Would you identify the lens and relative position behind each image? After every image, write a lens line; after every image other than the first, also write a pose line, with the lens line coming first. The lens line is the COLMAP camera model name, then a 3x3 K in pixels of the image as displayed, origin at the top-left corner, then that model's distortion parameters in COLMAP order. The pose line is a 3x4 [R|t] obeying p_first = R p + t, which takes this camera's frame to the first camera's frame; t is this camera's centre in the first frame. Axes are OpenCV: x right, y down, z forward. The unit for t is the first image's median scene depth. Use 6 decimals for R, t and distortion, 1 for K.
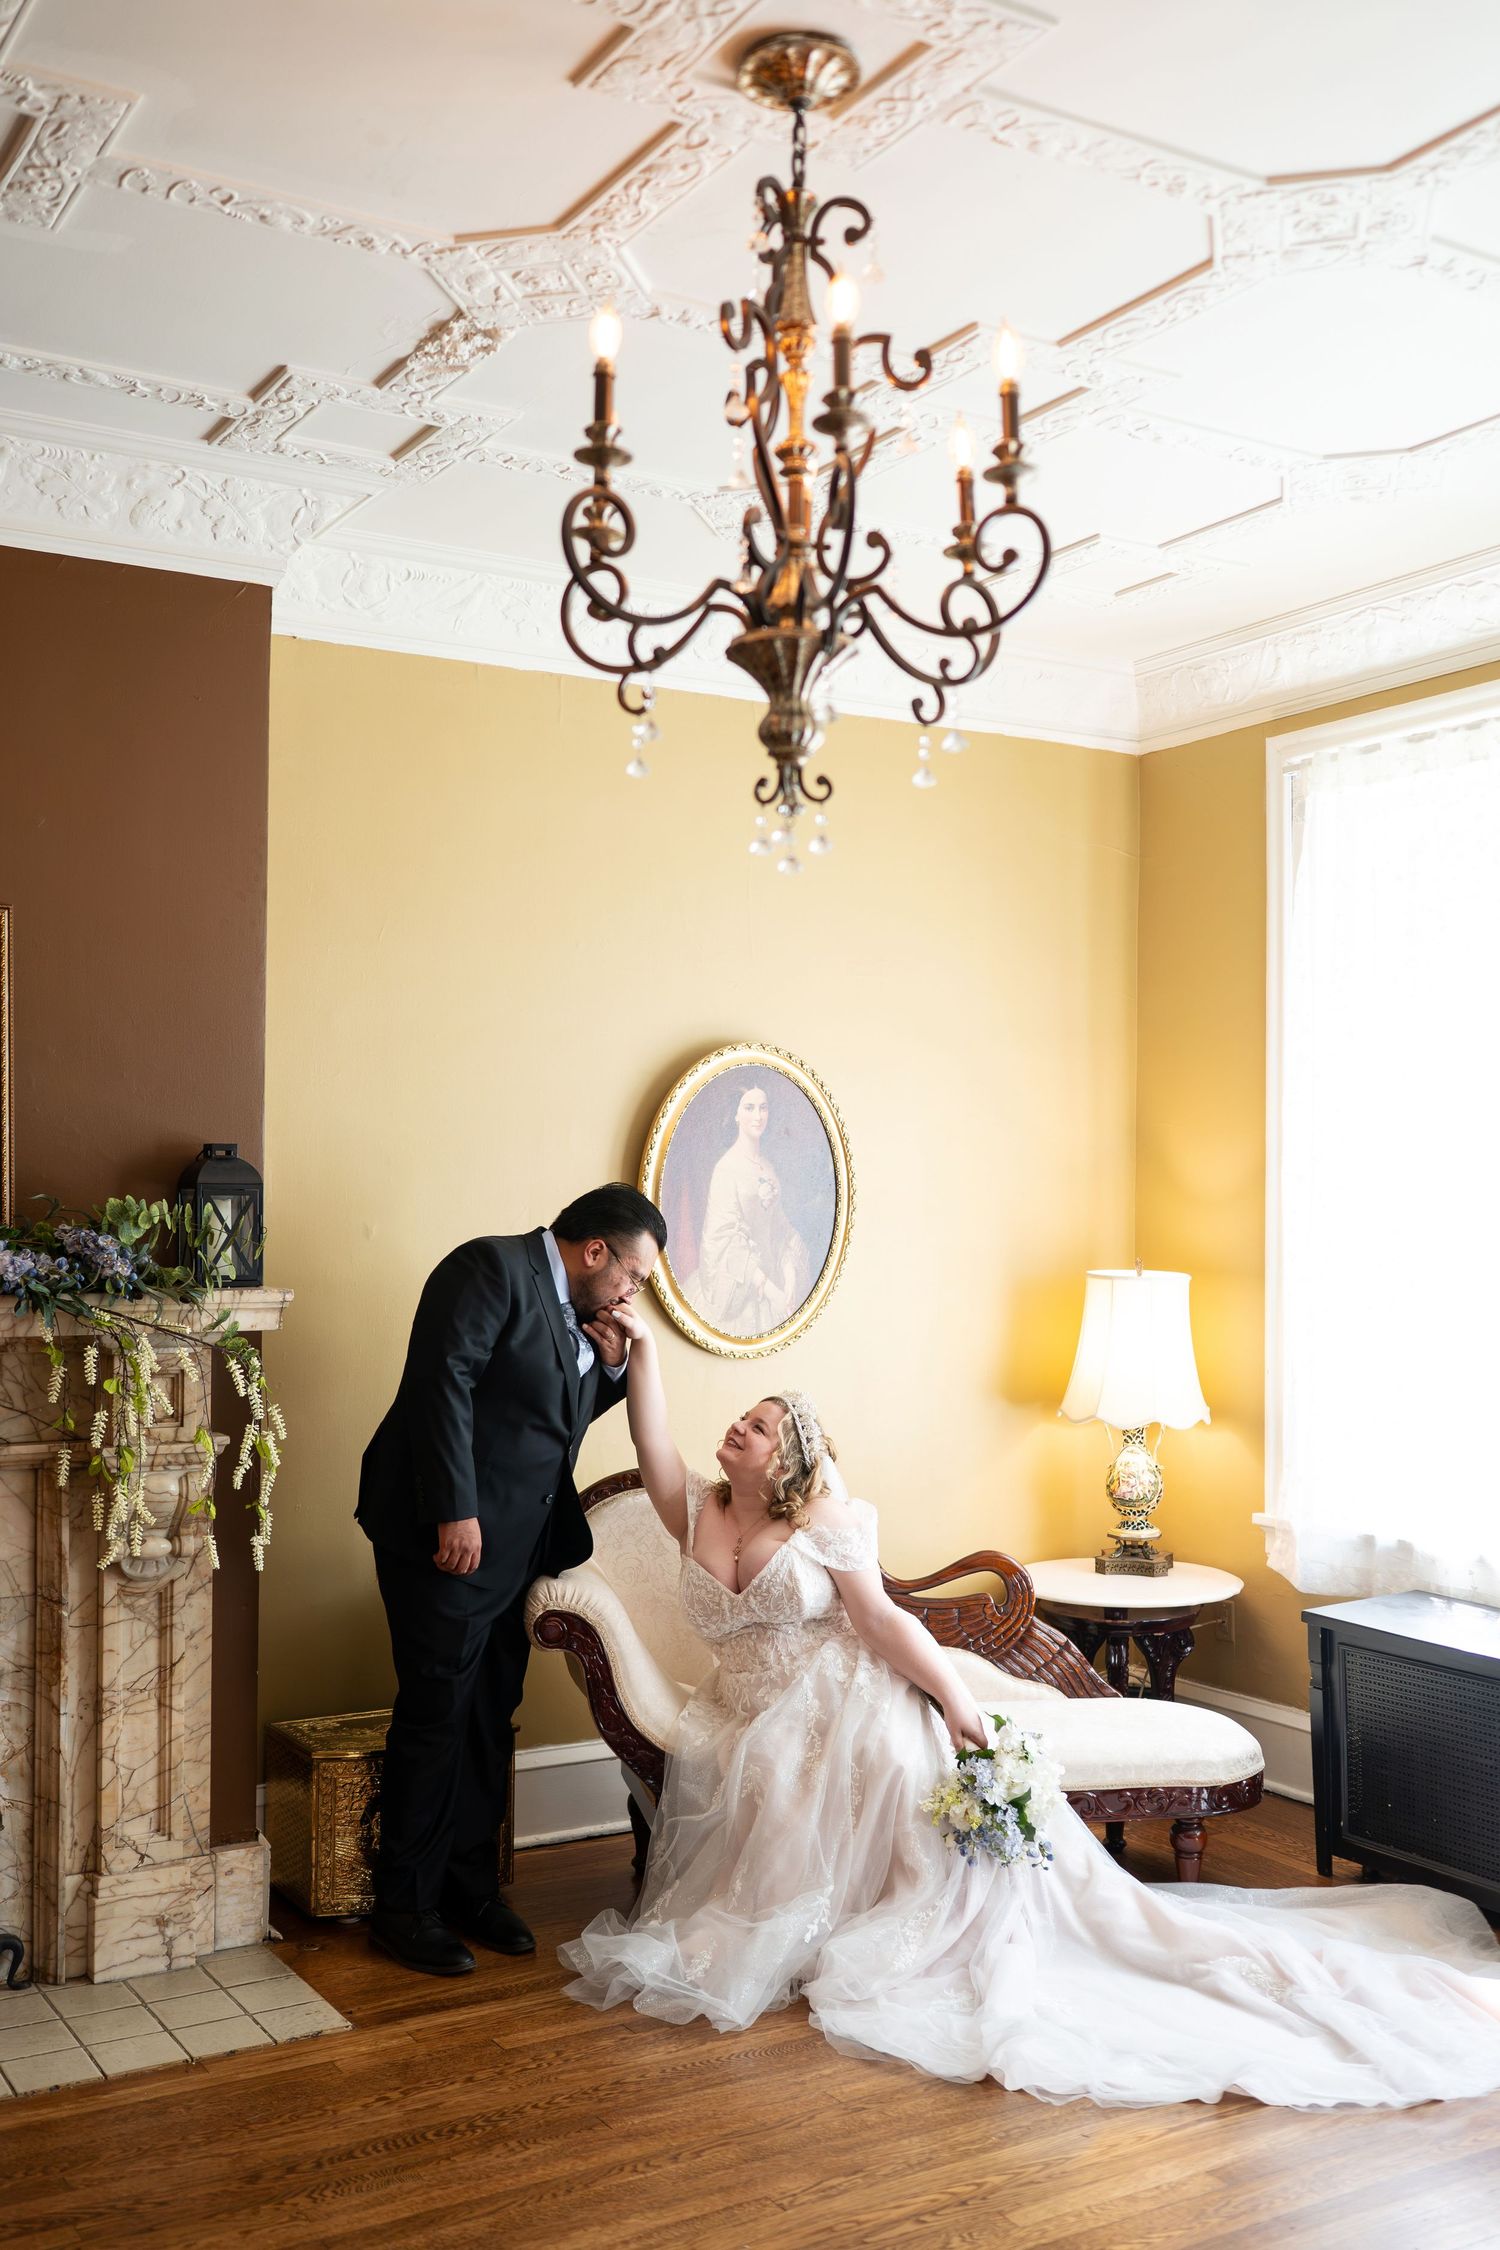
lens RADIAL K [[2181.0, 0, 754.3], [0, 2181.0, 1208.1], [0, 0, 1]] dist [-0.022075, 0.031228]
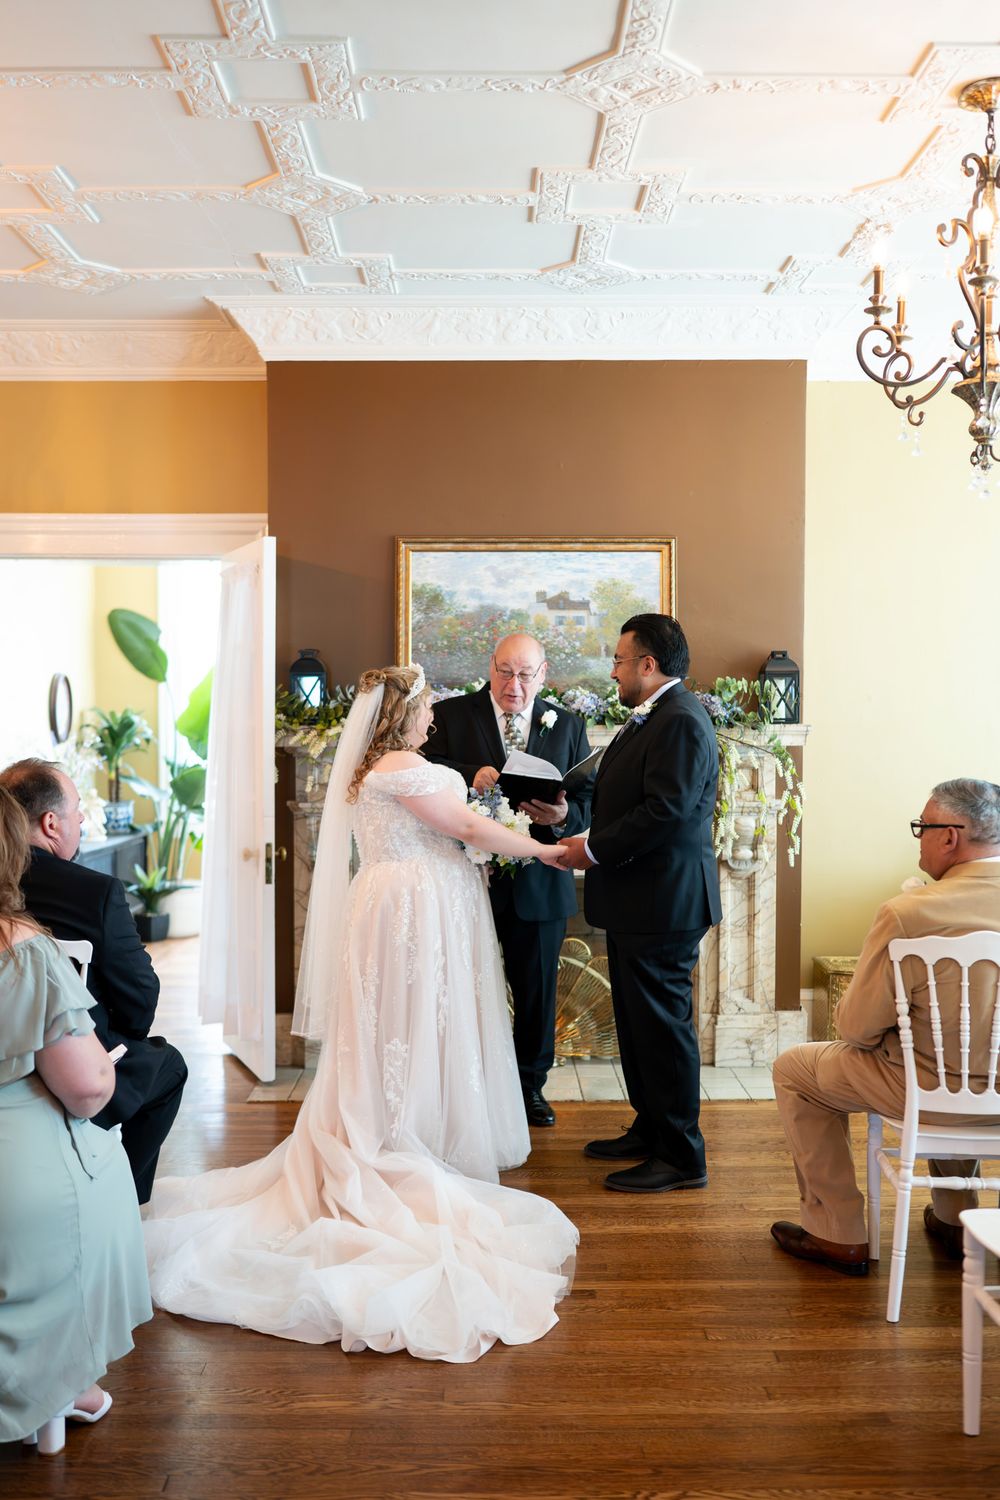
lens RADIAL K [[1454.7, 0, 499.3], [0, 1454.7, 768.6], [0, 0, 1]] dist [0.006550, -0.003816]
pose [[0.859691, 0.012752, -0.510656, 0.212460], [0.004015, 0.999489, 0.031719, 0.034162], [0.510799, -0.029319, 0.859200, -0.261633]]
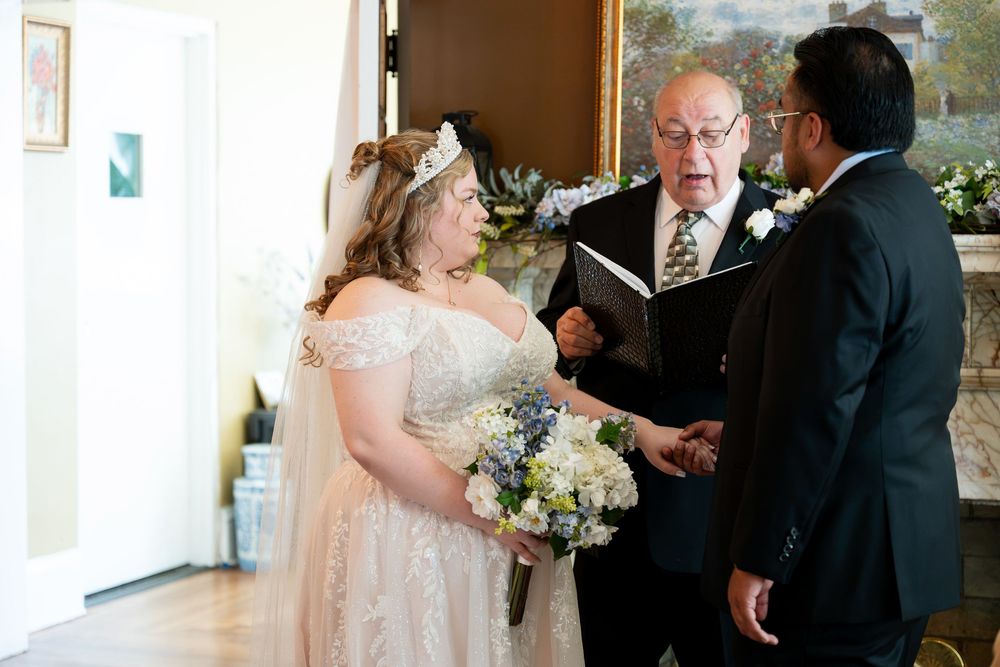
lens RADIAL K [[1977.7, 0, 500.0], [0, 1977.7, 334.1], [0, 0, 1]] dist [0.010046, -0.025218]
pose [[0.598846, 0.040402, -0.799844, 0.301746], [-0.000942, 0.998762, 0.049744, 0.037565], [0.800863, -0.029035, 0.598143, 0.136062]]
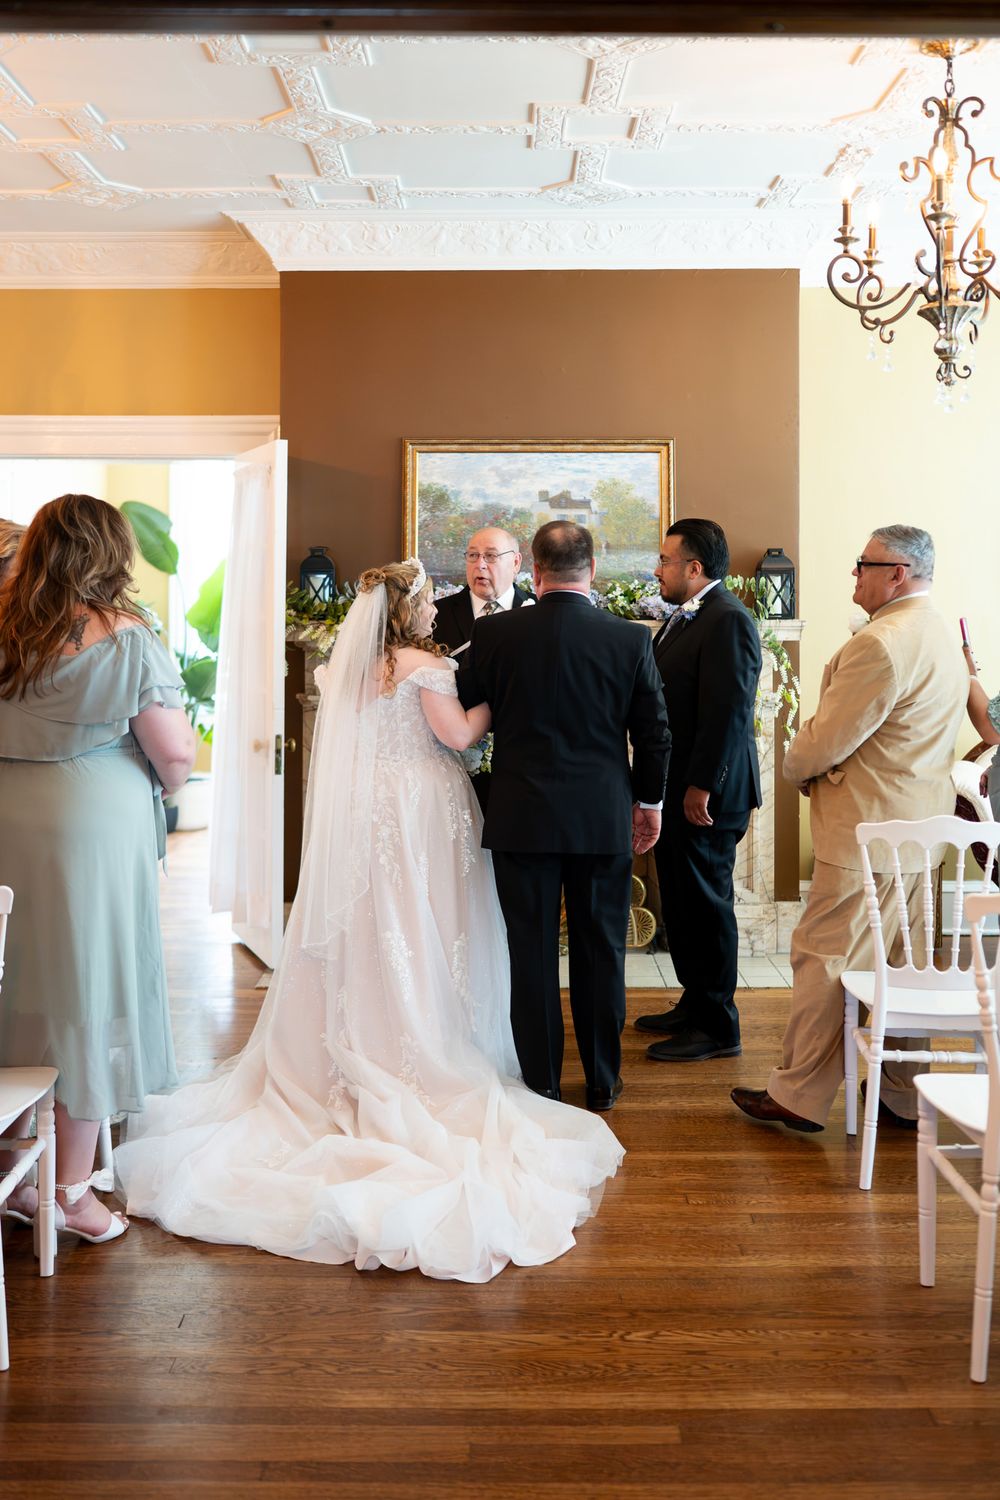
lens RADIAL K [[1530.2, 0, 498.6], [0, 1530.2, 588.6], [0, 0, 1]] dist [0.009283, -0.007870]
pose [[0.852768, -0.010107, -0.522192, 0.282015], [0.003407, 0.999899, -0.013789, 0.026563], [0.522279, 0.009980, 0.852717, -0.348472]]
